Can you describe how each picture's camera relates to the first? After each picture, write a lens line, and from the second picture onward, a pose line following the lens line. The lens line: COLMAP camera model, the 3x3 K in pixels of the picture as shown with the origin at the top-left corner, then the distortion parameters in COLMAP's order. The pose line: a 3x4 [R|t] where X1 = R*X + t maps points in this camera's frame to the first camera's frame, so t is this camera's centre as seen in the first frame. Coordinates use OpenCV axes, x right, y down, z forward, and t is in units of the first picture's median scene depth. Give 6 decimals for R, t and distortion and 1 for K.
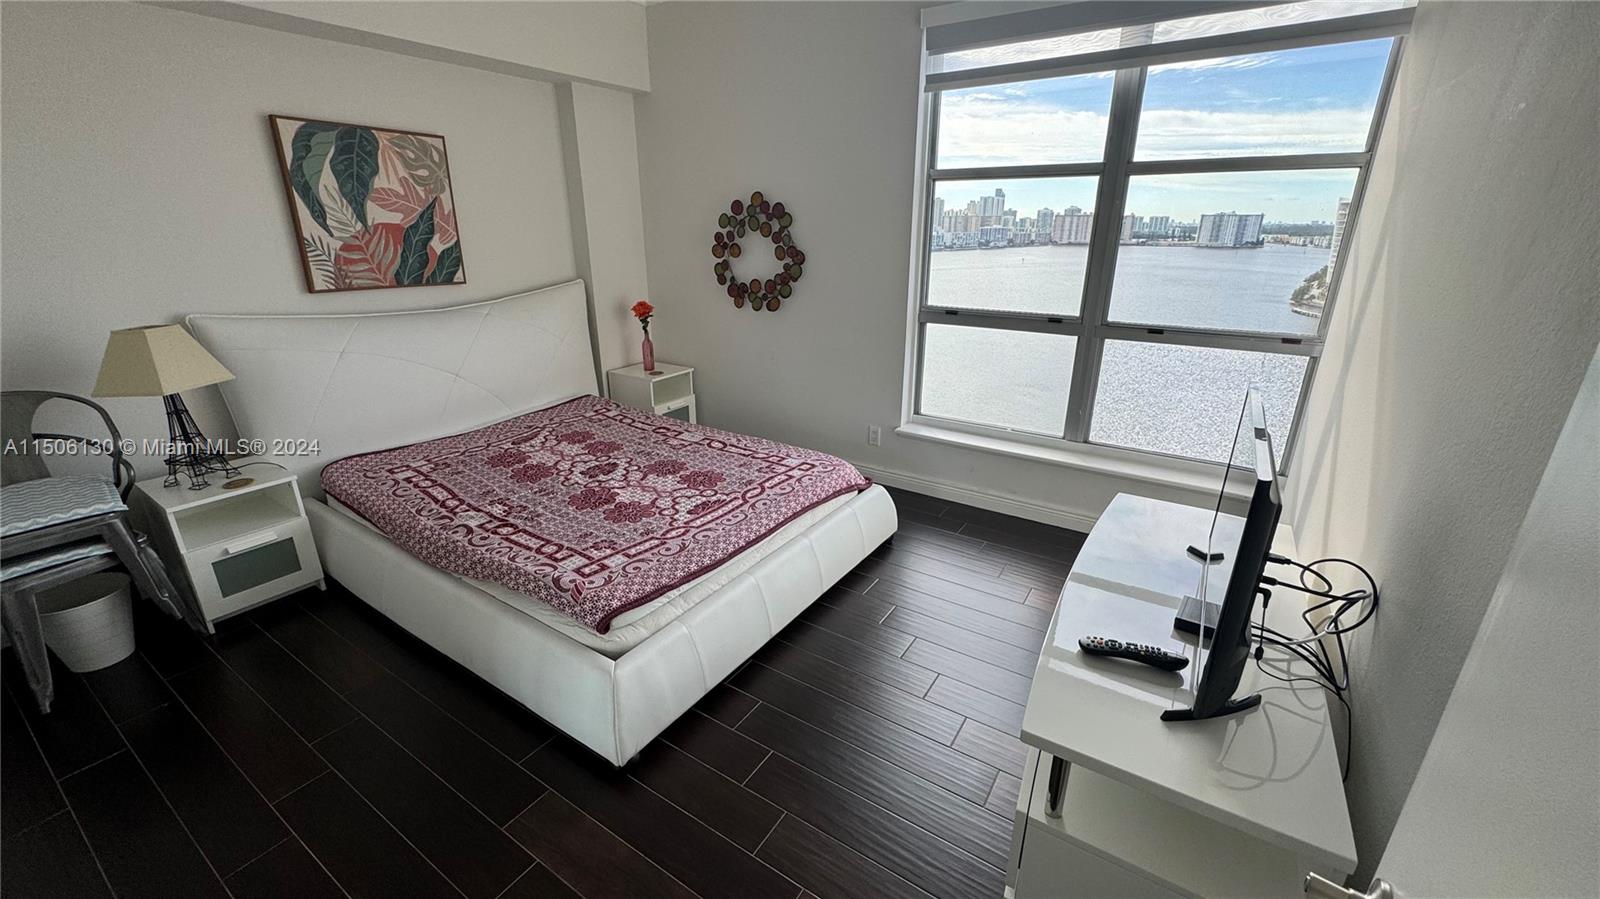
lens RADIAL K [[635.3, 0, 789.5], [0, 635.3, 449.1], [0, 0, 1]] dist [-0.001295, -0.000177]
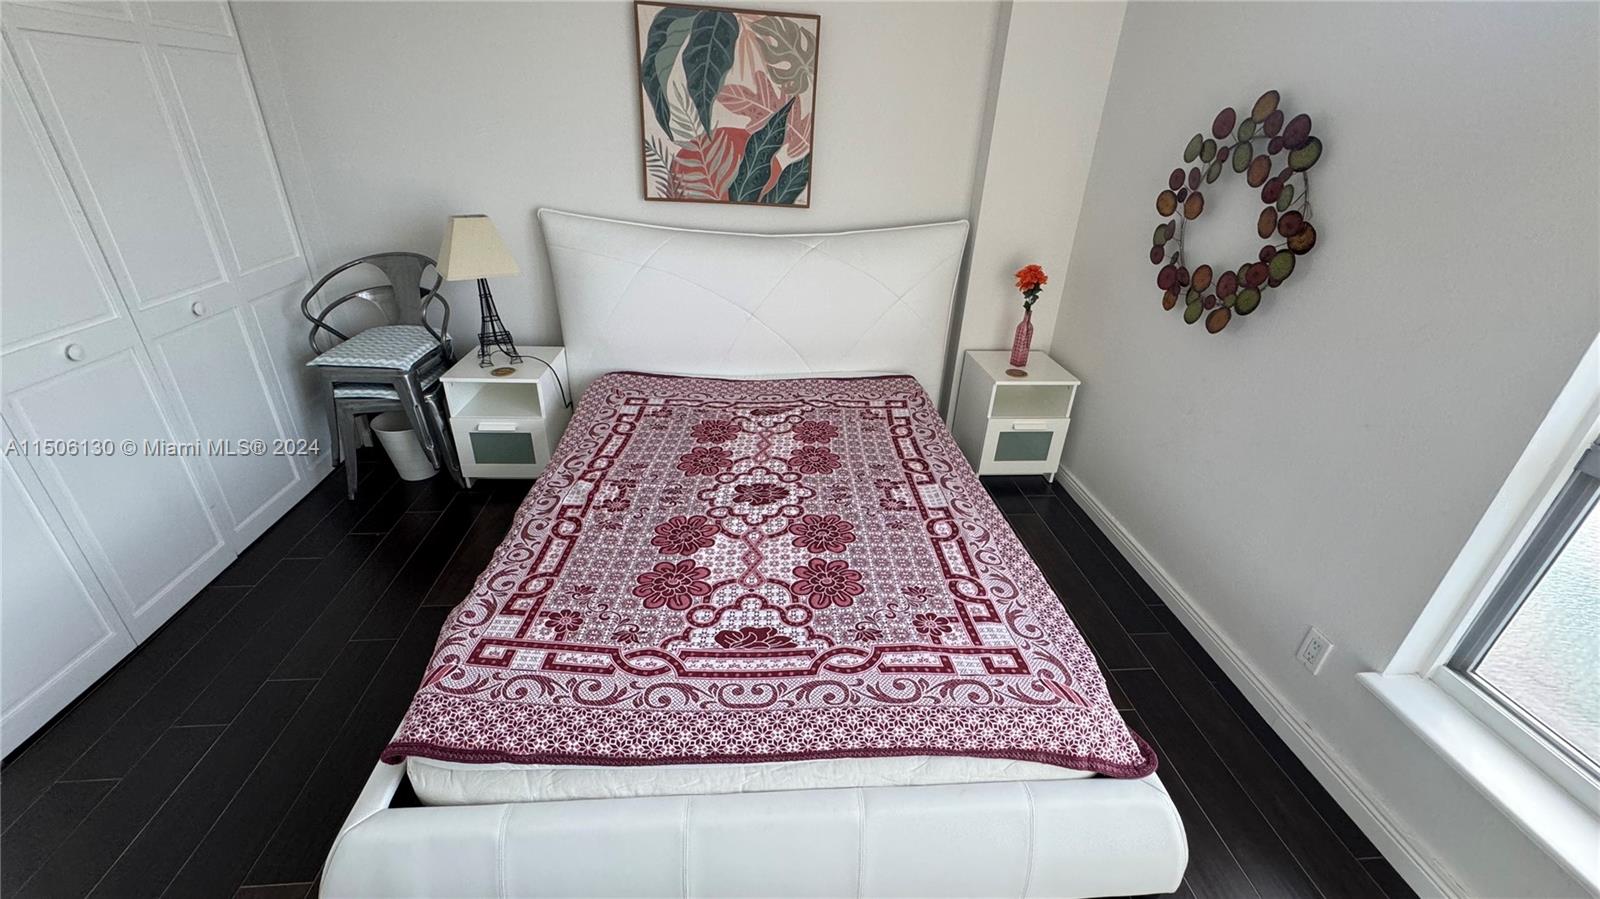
lens RADIAL K [[635.3, 0, 801.6], [0, 635.3, 446.8], [0, 0, 1]] dist [-0.001295, -0.000177]
pose [[0.628821, 0.377849, -0.679570, 0.193302], [-0.299808, 0.924229, 0.236464, -0.191720], [0.717426, 0.055047, 0.694457, 0.502011]]
